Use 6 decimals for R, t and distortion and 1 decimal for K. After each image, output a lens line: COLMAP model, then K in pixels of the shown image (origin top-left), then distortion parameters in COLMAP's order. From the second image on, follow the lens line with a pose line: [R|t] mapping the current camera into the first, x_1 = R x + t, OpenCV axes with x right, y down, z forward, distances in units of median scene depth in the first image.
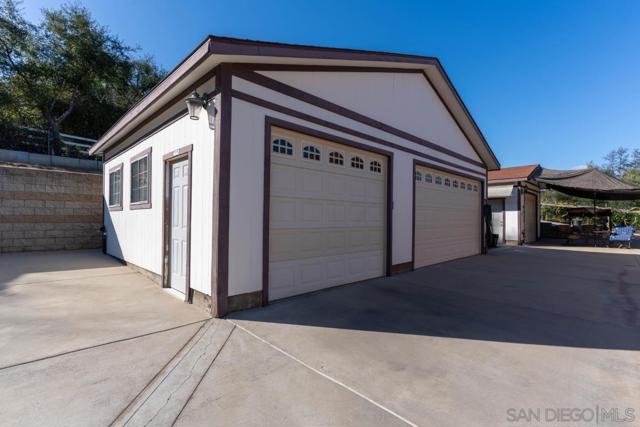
lens RADIAL K [[303.6, 0, 317.9], [0, 303.6, 217.6], [0, 0, 1]] dist [0.002498, 0.000684]
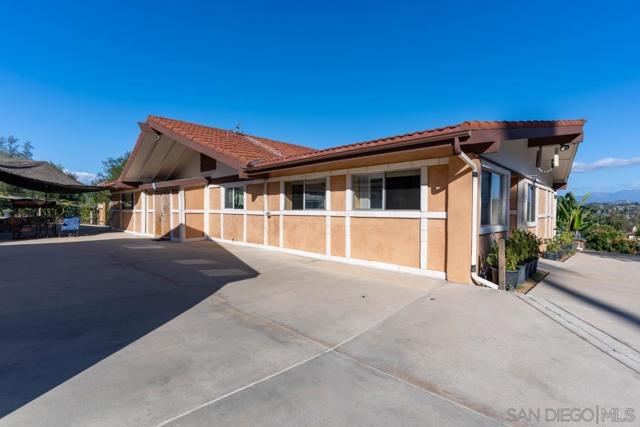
lens RADIAL K [[303.6, 0, 317.9], [0, 303.6, 217.6], [0, 0, 1]] dist [0.002498, 0.000684]
pose [[-0.042181, -0.025963, 0.998773, -0.690708], [-0.014938, 0.999567, 0.025353, -0.056644], [-0.998998, -0.013850, -0.042551, 0.533771]]
